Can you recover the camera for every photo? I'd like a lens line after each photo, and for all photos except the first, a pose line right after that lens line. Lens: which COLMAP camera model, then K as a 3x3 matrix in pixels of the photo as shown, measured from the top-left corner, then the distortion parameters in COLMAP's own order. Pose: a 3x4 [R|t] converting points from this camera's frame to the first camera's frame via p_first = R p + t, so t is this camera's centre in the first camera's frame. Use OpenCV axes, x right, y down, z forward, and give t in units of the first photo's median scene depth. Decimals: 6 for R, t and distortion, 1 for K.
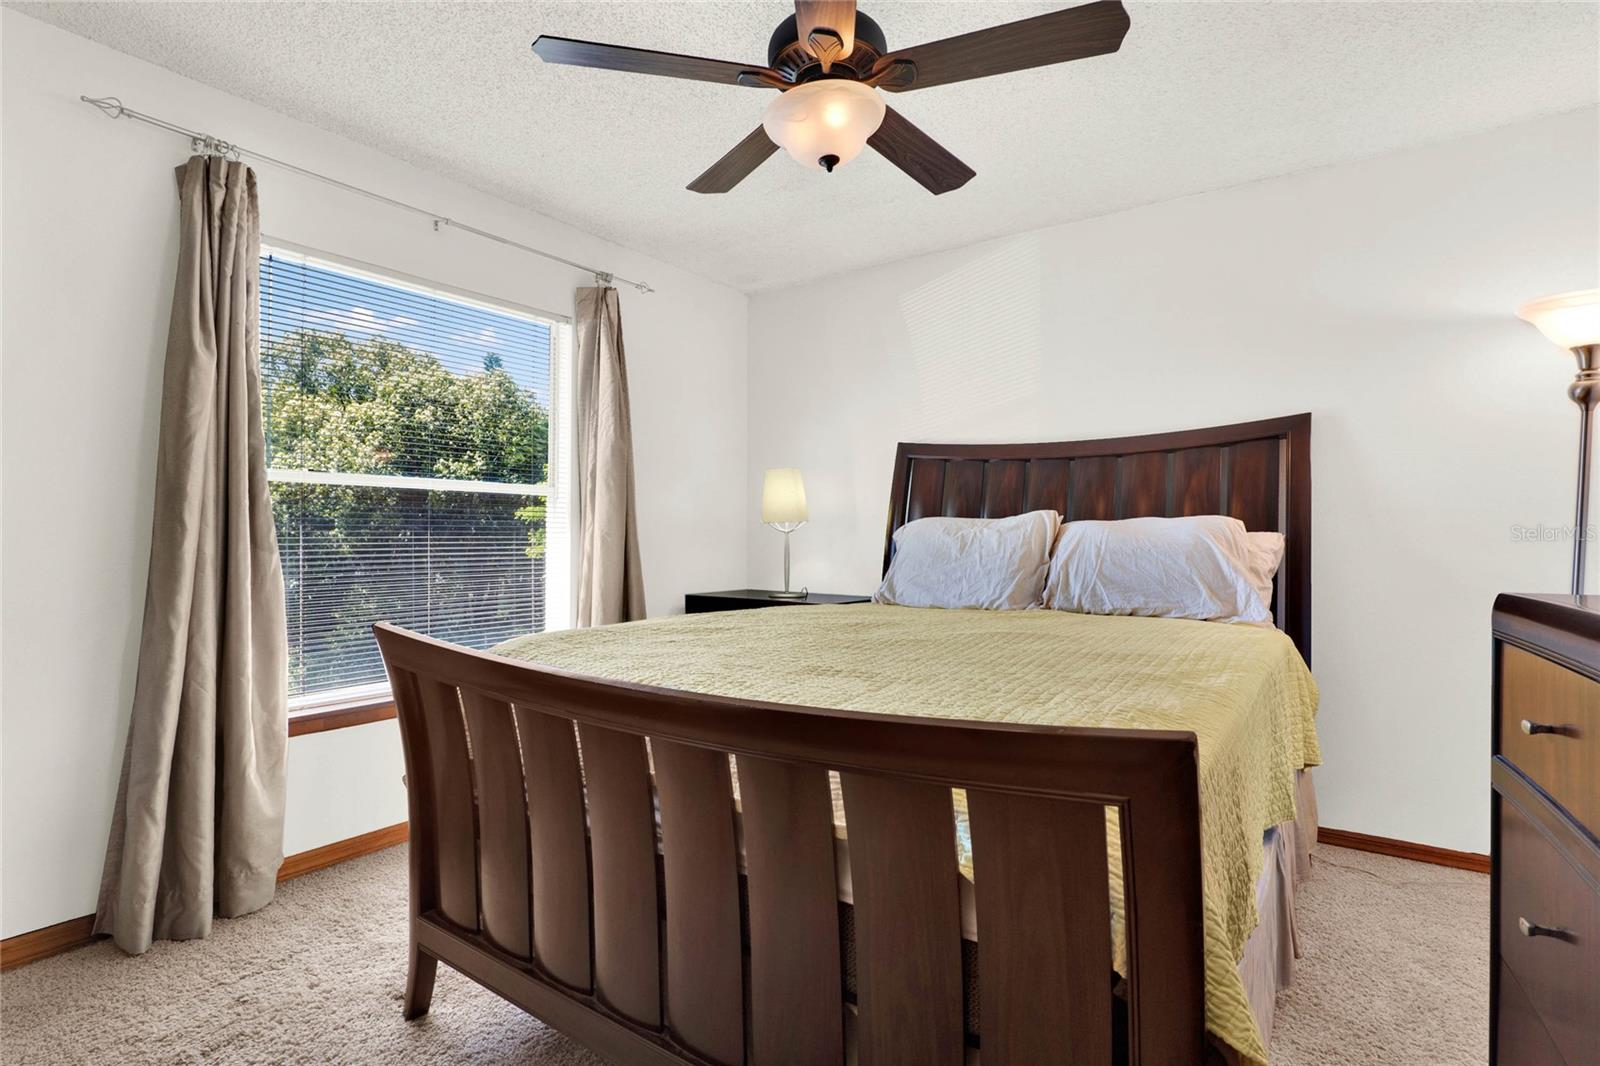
lens RADIAL K [[757.9, 0, 800.8], [0, 757.9, 525.1], [0, 0, 1]] dist [-0.016229, 0.002180]
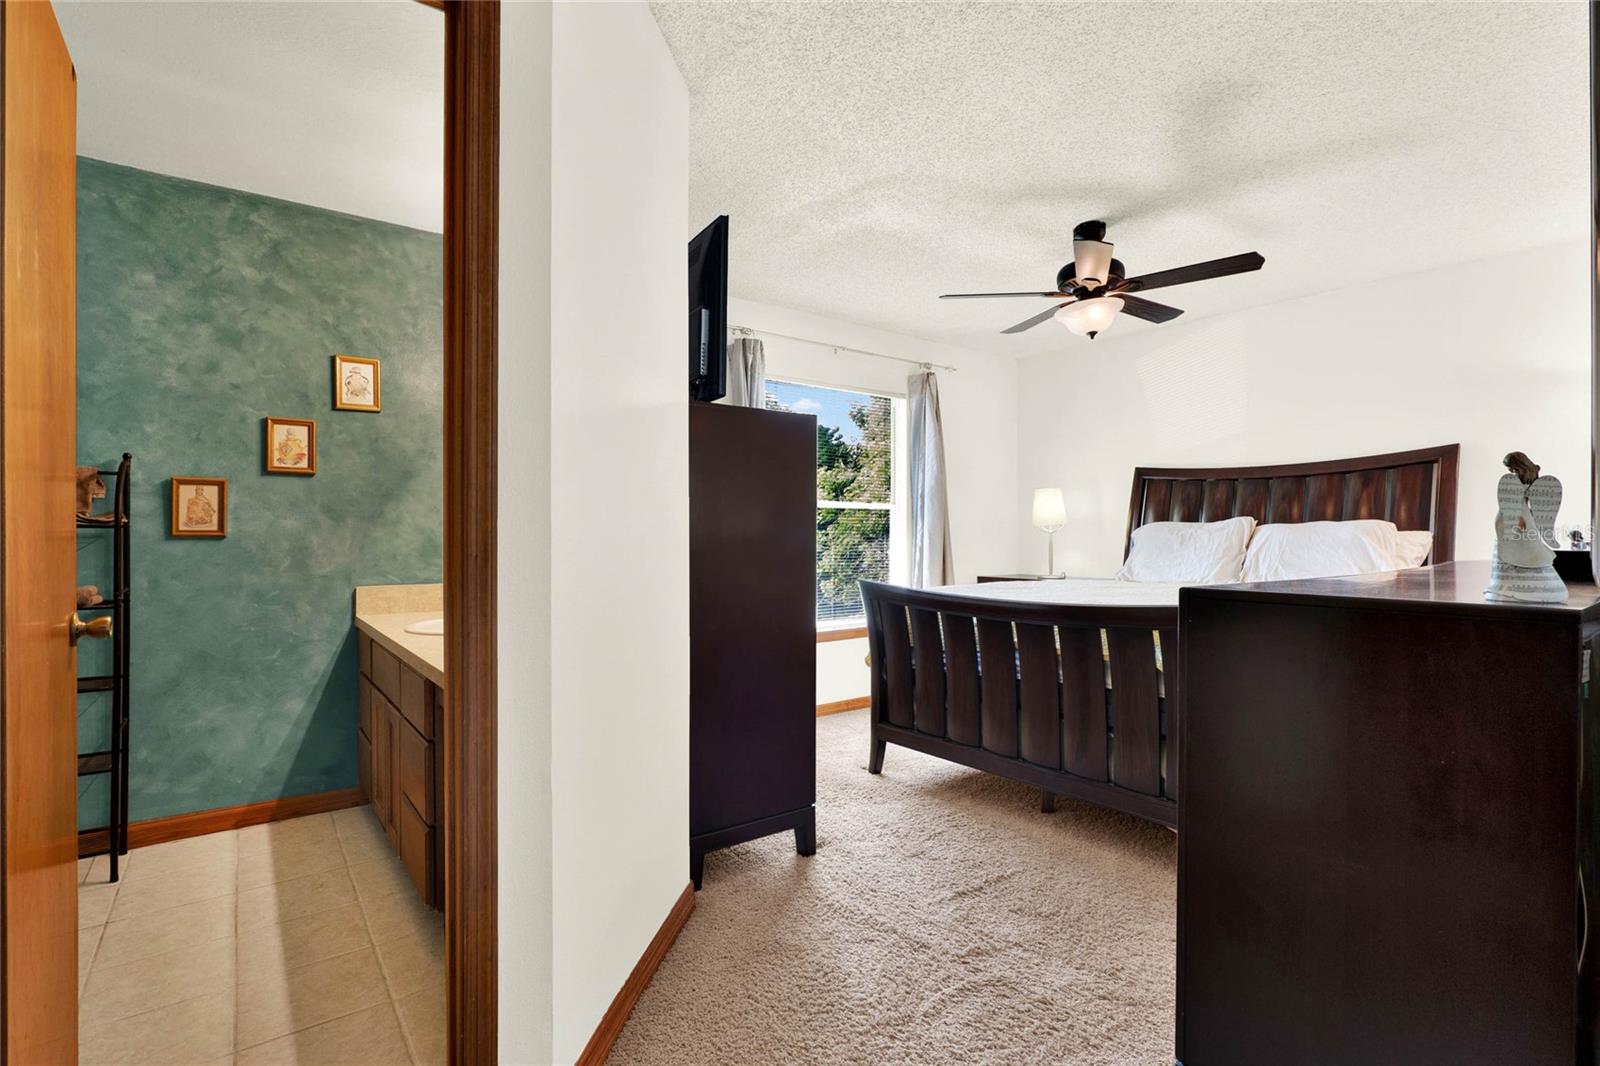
lens RADIAL K [[757.9, 0, 804.0], [0, 757.9, 534.4], [0, 0, 1]] dist [-0.016229, 0.002180]
pose [[0.957925, -0.003952, -0.286993, -0.071110], [0.008028, 0.999883, 0.013030, -0.011690], [0.286908, -0.014786, 0.957844, -0.638339]]
